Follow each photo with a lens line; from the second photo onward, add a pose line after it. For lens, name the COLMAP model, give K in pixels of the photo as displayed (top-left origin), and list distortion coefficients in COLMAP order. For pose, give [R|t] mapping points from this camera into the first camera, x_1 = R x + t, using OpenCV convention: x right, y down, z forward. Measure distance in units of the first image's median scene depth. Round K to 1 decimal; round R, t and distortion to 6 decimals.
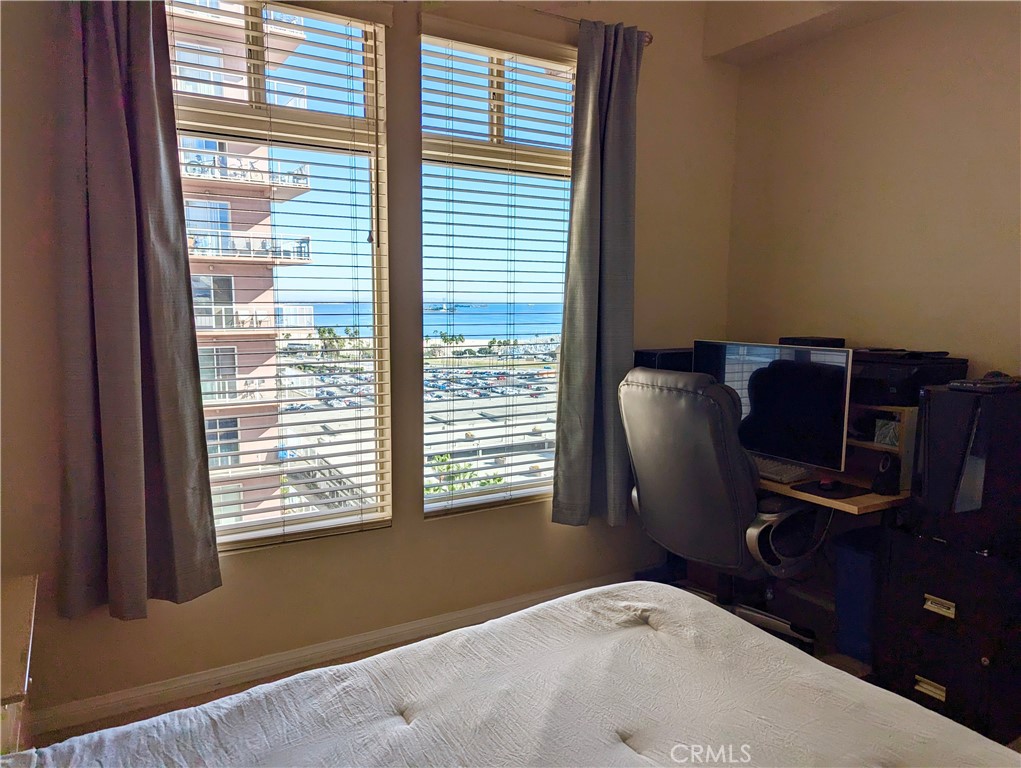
lens RADIAL K [[733.7, 0, 430.8], [0, 733.7, 410.0], [0, 0, 1]] dist [0.044645, -0.040681]
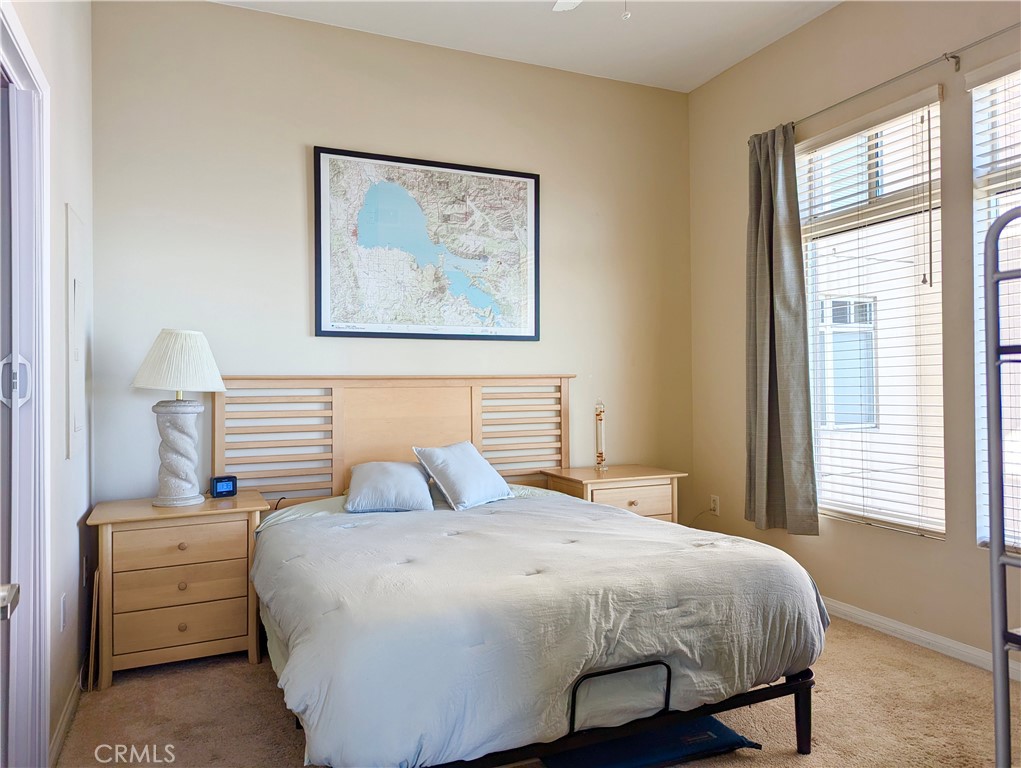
lens RADIAL K [[725.5, 0, 510.5], [0, 725.5, 384.0], [0, 0, 1]] dist [0.087540, -0.106466]
pose [[-0.119119, 0.004249, -0.992871, 1.182306], [-0.118021, 0.992840, 0.018408, -0.013725], [0.985841, 0.119373, -0.117765, 0.515665]]
